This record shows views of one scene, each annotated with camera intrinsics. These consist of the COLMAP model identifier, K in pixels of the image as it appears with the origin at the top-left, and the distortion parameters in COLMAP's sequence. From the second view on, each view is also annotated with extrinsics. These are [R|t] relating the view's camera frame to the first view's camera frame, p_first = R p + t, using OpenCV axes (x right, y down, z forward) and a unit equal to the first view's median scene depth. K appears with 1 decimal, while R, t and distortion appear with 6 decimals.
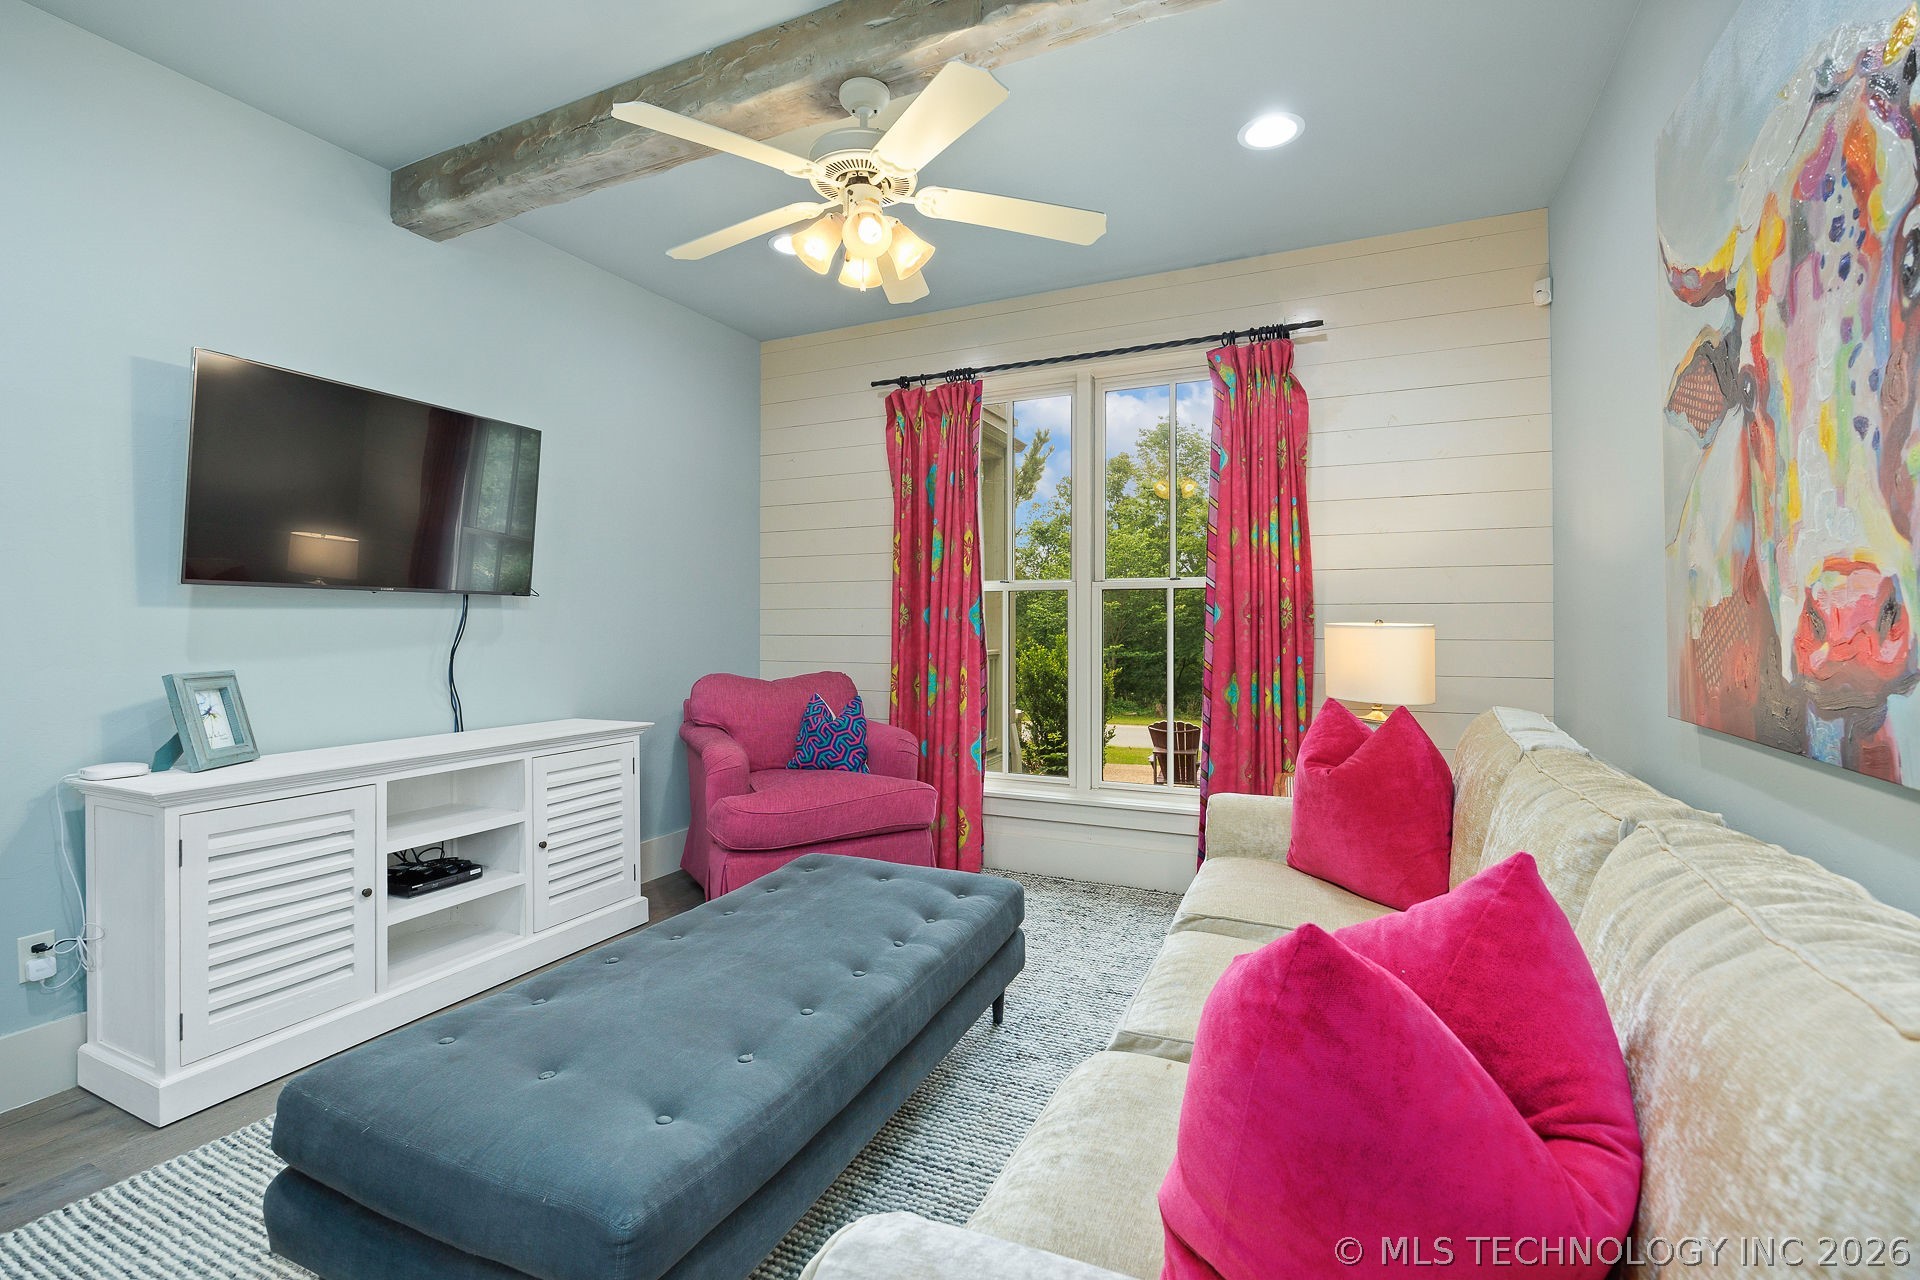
lens RADIAL K [[842.3, 0, 954.5], [0, 842.3, 628.5], [0, 0, 1]] dist [-0.023052, 0.000210]
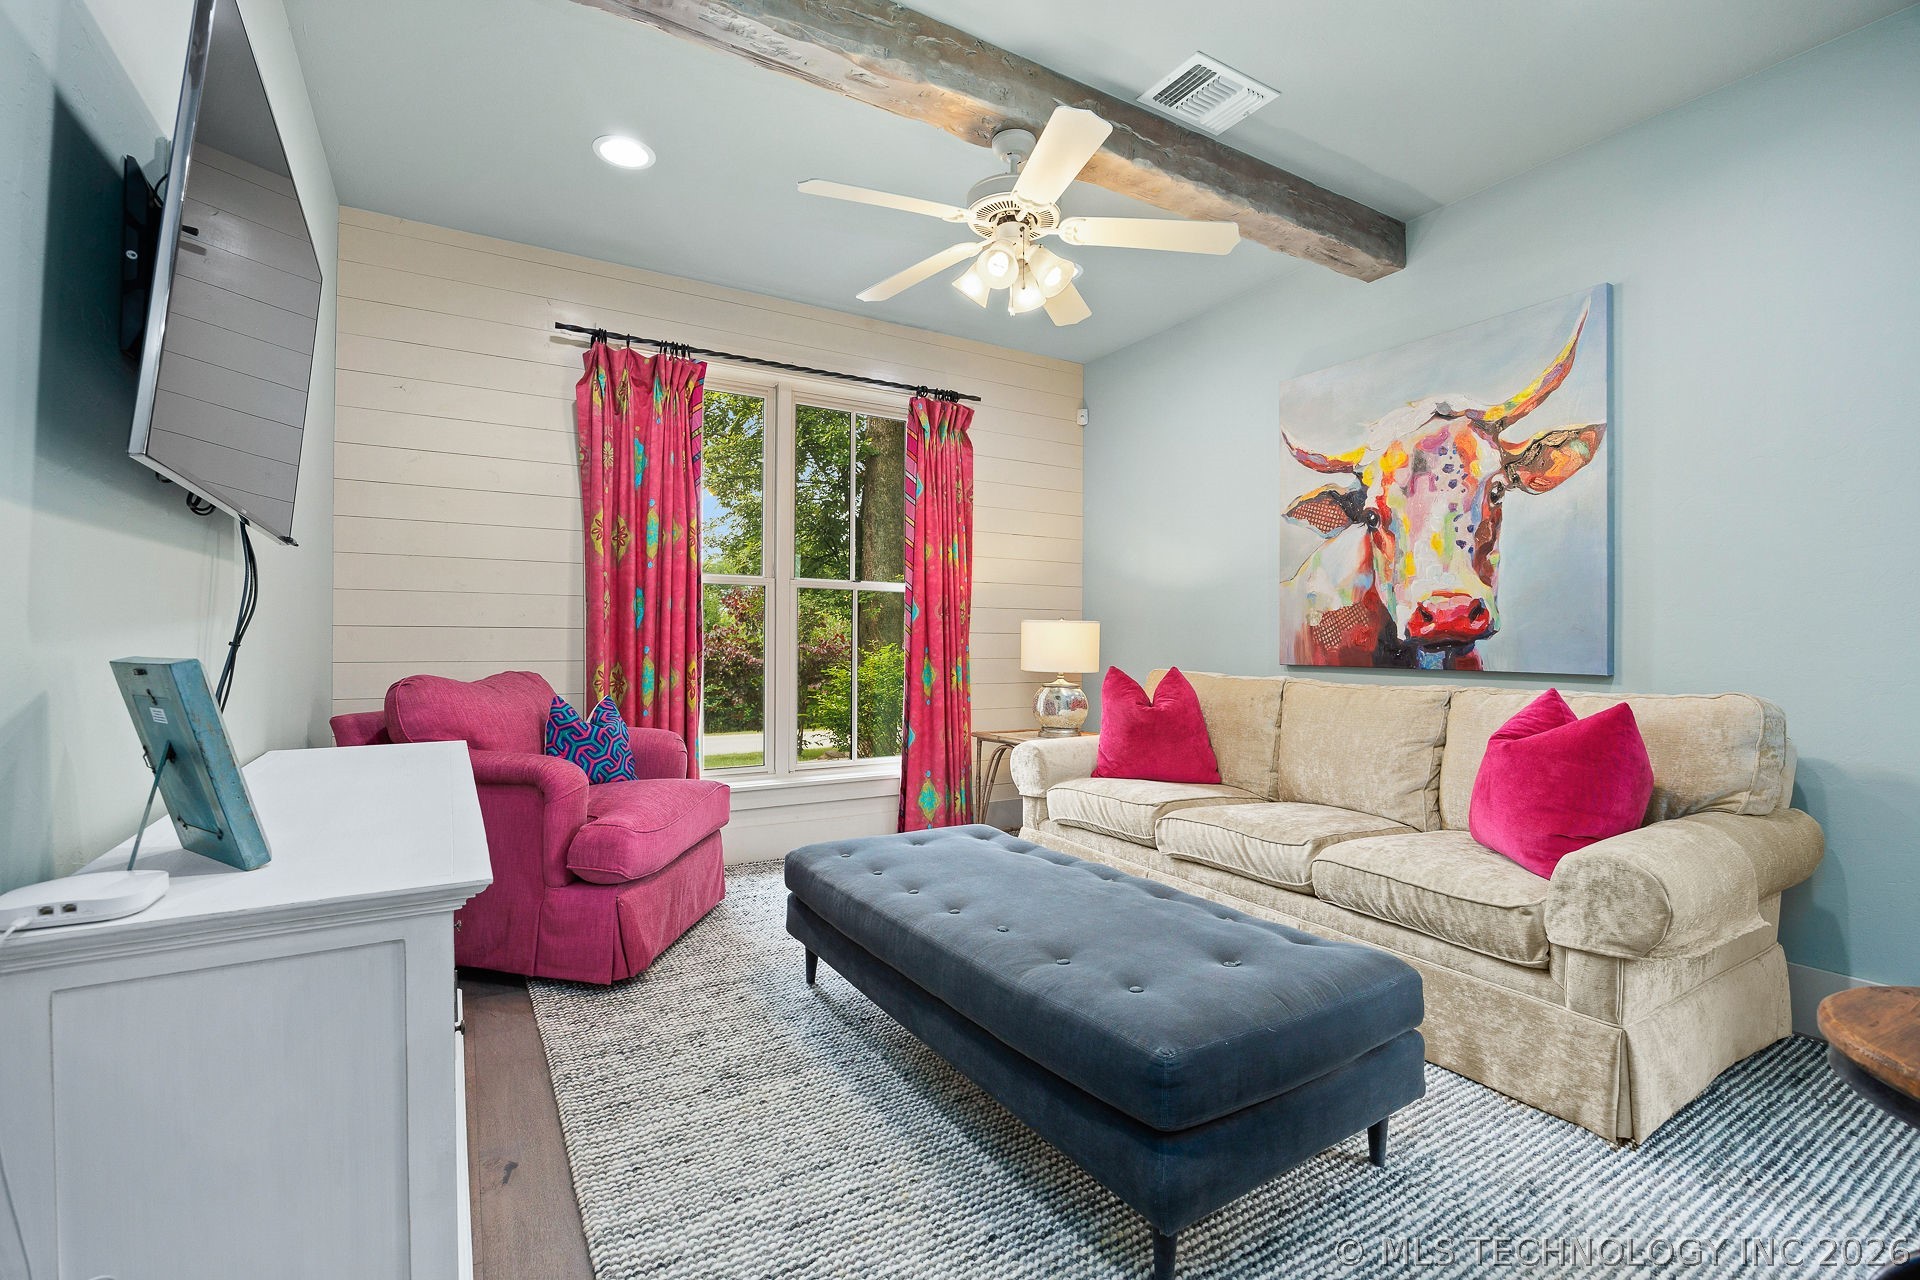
lens RADIAL K [[842.3, 0, 954.4], [0, 842.3, 641.7], [0, 0, 1]] dist [-0.023052, 0.000210]
pose [[0.565289, 0.003418, 0.824886, -0.763856], [-0.002084, 0.999994, -0.002715, 0.032645], [-0.824891, -0.000184, 0.565292, 0.287860]]
